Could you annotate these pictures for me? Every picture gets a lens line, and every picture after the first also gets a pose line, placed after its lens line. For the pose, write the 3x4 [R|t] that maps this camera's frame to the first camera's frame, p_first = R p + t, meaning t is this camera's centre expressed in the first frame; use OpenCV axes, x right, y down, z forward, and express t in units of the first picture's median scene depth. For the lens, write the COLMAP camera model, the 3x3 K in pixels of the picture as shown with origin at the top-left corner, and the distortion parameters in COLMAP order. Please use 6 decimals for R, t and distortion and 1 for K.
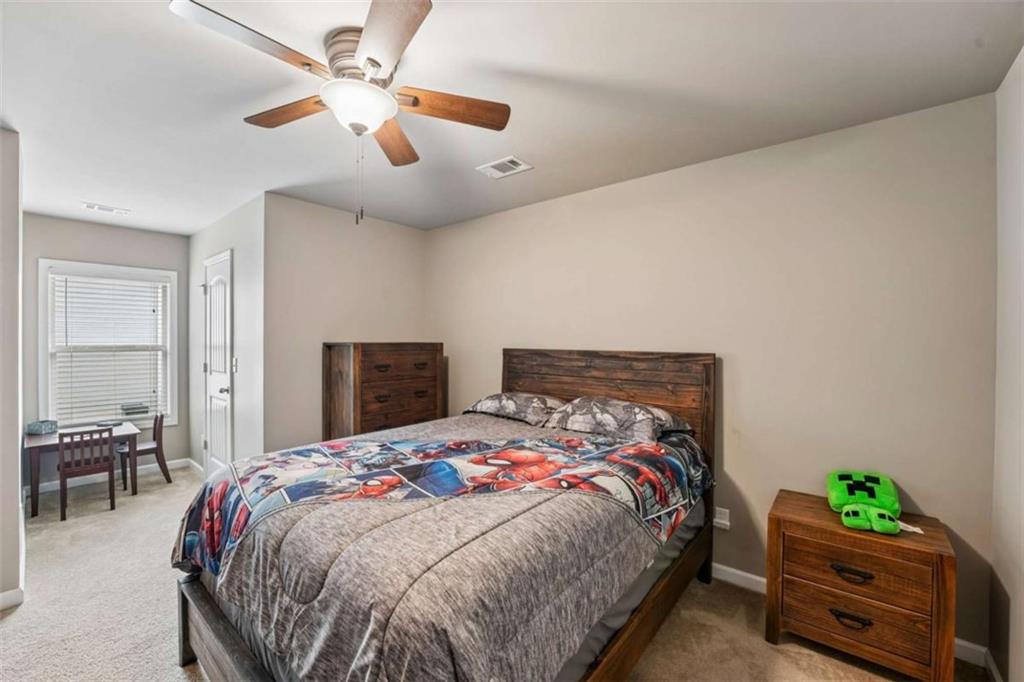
lens RADIAL K [[420.1, 0, 511.4], [0, 420.1, 342.2], [0, 0, 1]] dist [-0.020992, 0.001061]
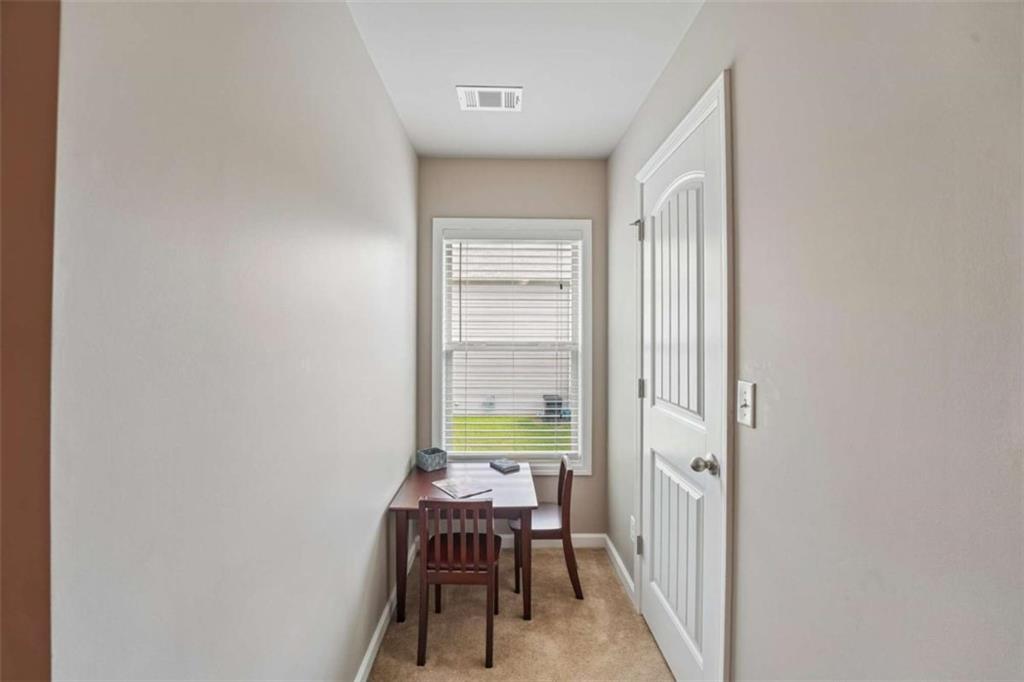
lens RADIAL K [[420.1, 0, 507.7], [0, 420.1, 337.2], [0, 0, 1]] dist [-0.020992, 0.001061]
pose [[0.658516, 0.001581, -0.752565, -0.453597], [-0.006488, 0.999973, -0.003576, 0.003746], [0.752539, 0.007237, 0.658508, 0.537843]]
